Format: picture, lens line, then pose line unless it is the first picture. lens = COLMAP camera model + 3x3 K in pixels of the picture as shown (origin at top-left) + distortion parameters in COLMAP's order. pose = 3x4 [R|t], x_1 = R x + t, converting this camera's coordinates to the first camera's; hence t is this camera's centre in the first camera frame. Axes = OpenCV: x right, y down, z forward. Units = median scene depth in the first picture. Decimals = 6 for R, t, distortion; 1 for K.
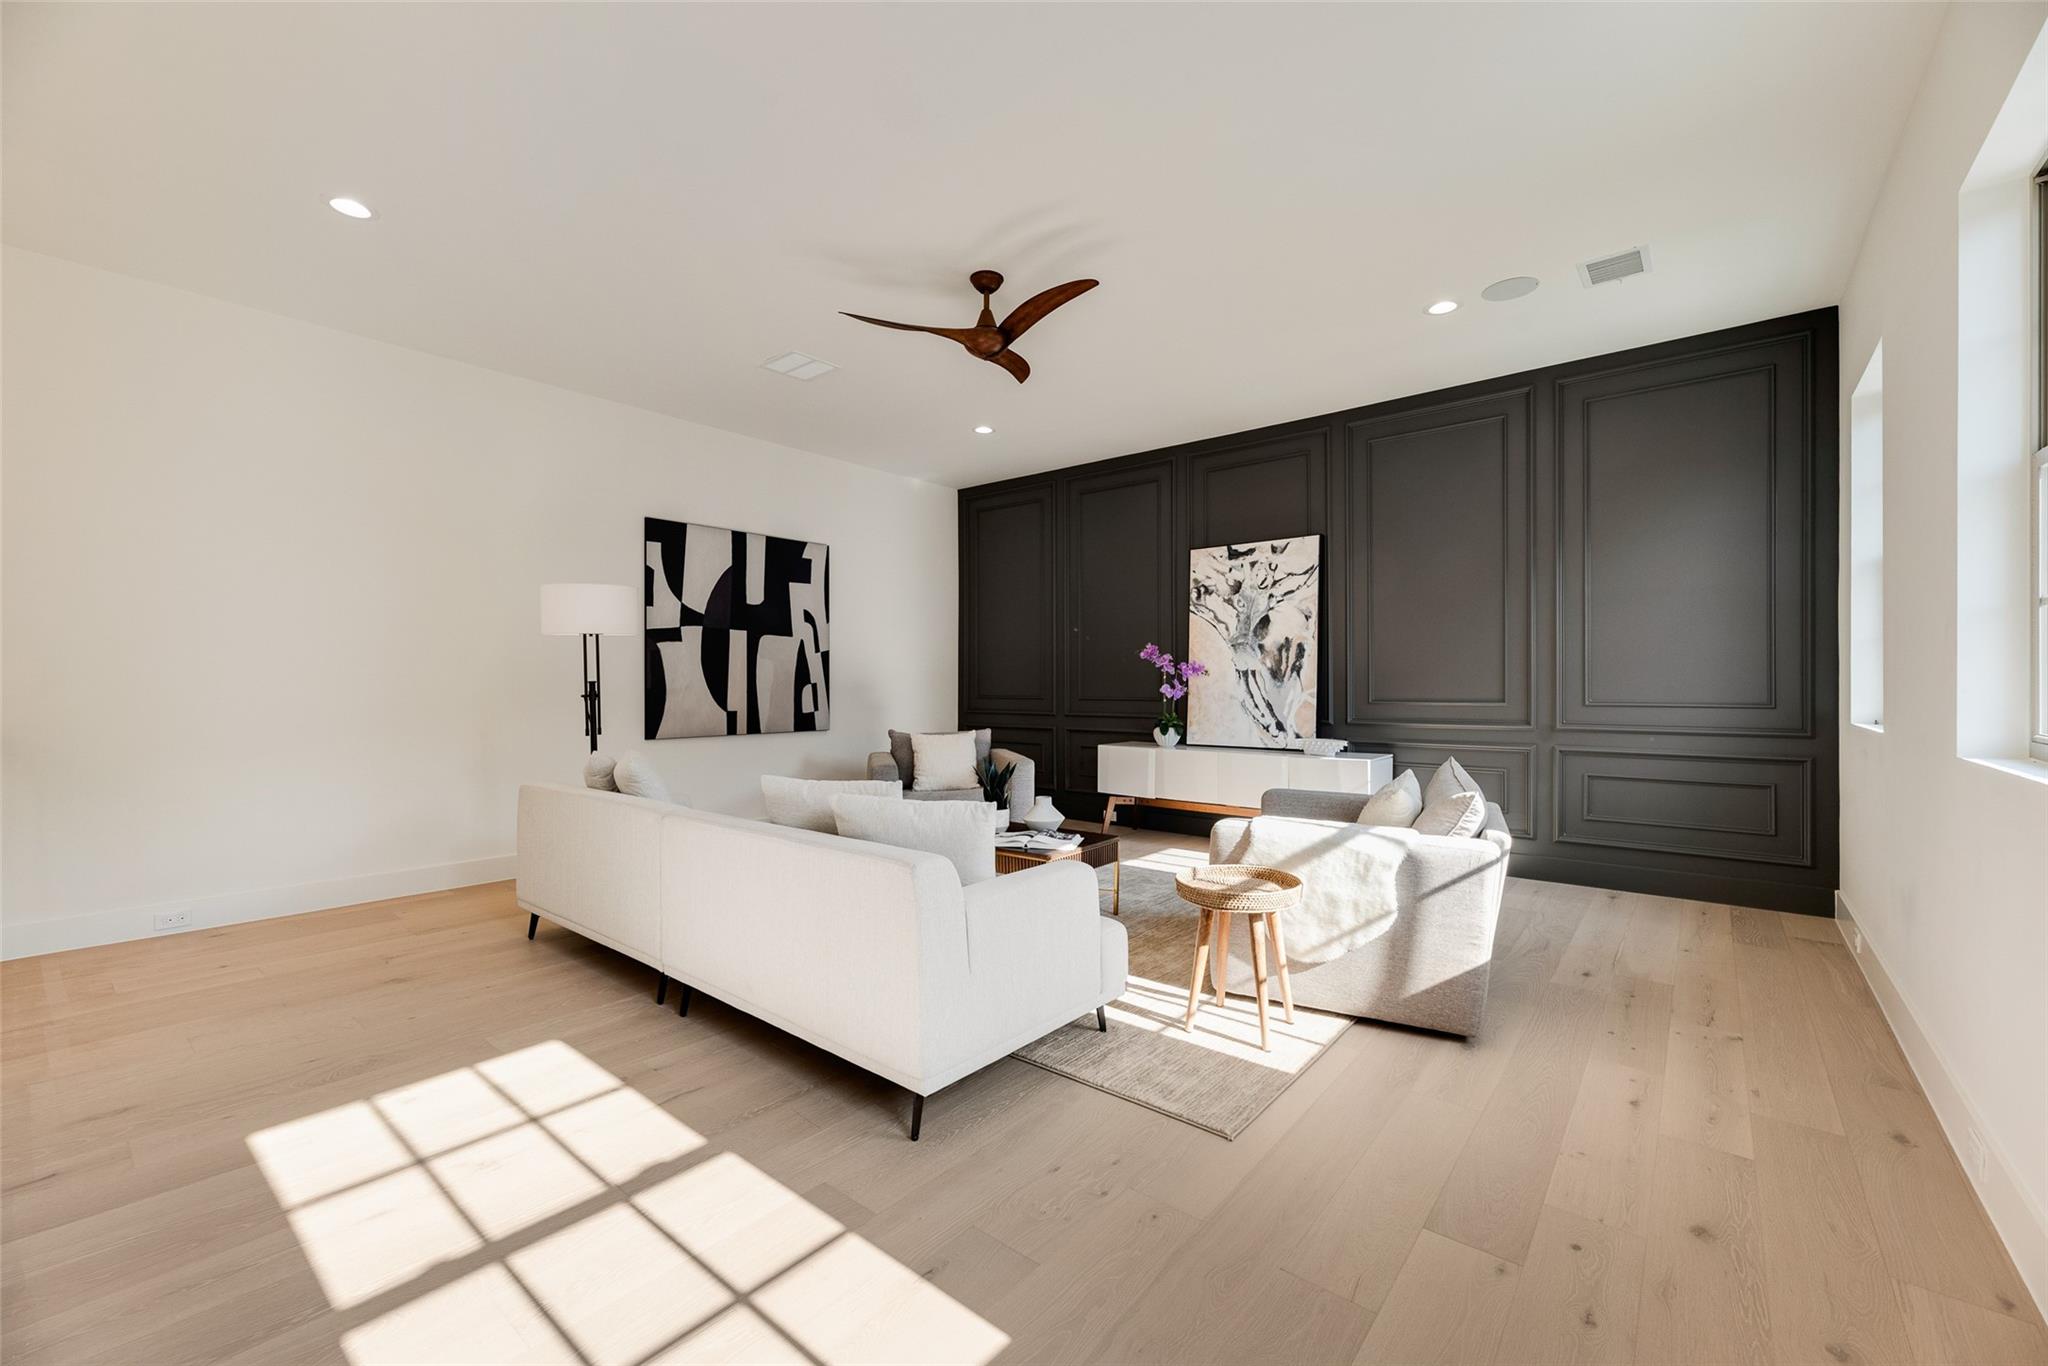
lens RADIAL K [[823.5, 0, 1026.1], [0, 823.5, 691.8], [0, 0, 1]] dist [0.000895, 0.000260]
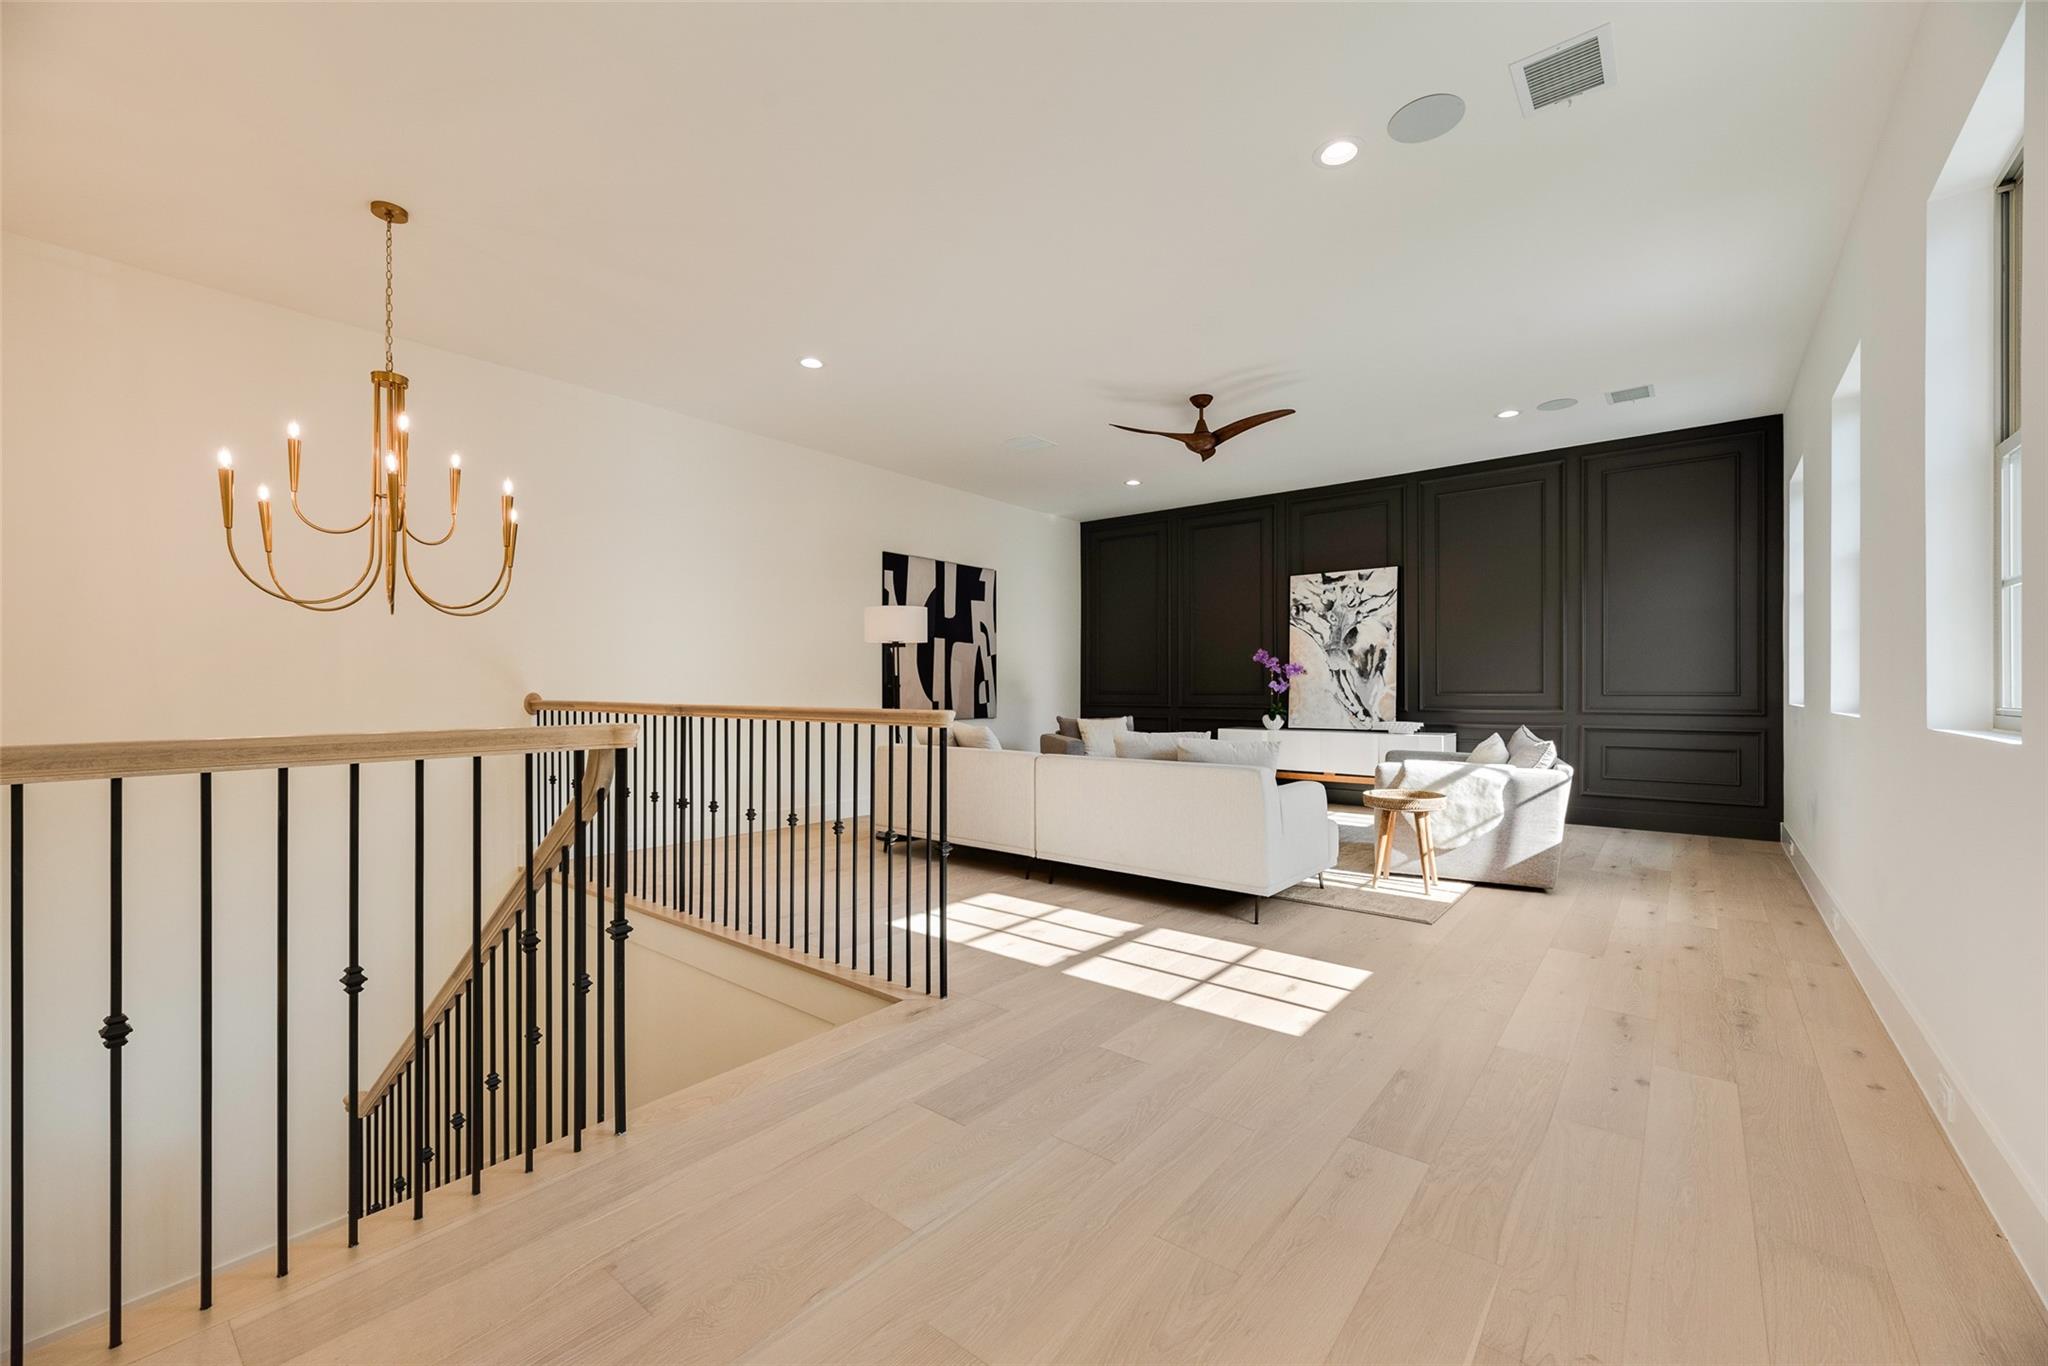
lens RADIAL K [[819.8, 0, 1025.8], [0, 819.8, 695.8], [0, 0, 1]] dist [0.001249, 0.000265]
pose [[0.999945, 0.001096, 0.010408, -0.246414], [-0.001078, 0.999998, -0.001671, 0.017895], [-0.010410, 0.001660, 0.999944, -0.294847]]
